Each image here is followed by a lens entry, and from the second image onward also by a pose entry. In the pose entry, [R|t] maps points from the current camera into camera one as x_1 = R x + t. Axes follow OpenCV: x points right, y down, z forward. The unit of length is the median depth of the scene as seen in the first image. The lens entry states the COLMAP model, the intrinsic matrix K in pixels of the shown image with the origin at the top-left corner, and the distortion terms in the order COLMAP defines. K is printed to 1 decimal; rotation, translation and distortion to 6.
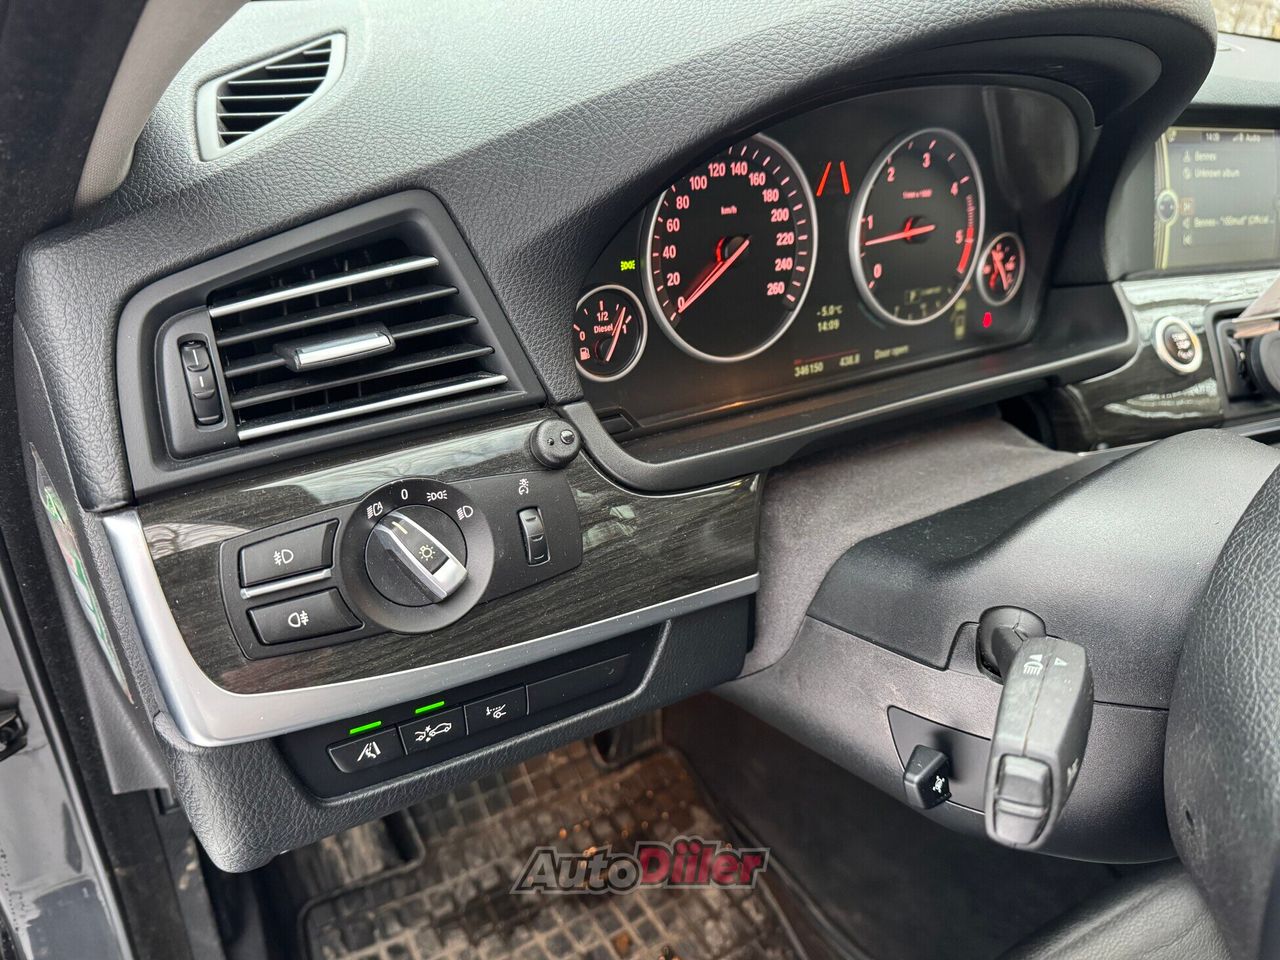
lens RADIAL K [[897.8, 0, 640.5], [0, 897.8, 492.2], [0, 0, 1]] dist [0.015074, -0.027658]
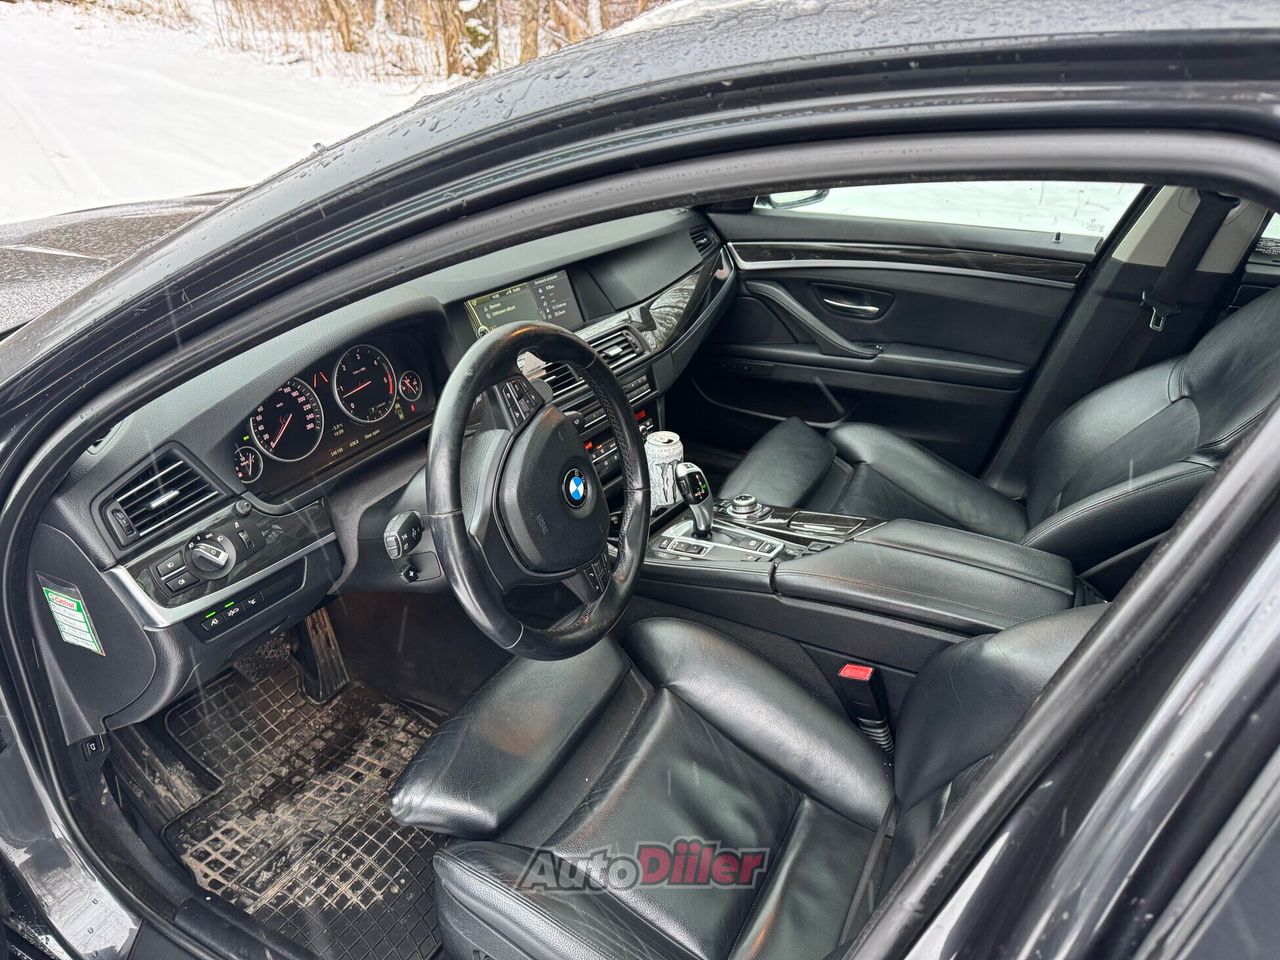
lens RADIAL K [[897.8, 0, 635.9], [0, 897.8, 489.3], [0, 0, 1]] dist [0.015074, -0.027658]
pose [[0.882931, -0.303277, 0.358406, 0.002705], [0.317341, 0.948090, 0.020489, 0.174898], [-0.346015, 0.095646, 0.933341, -1.637716]]
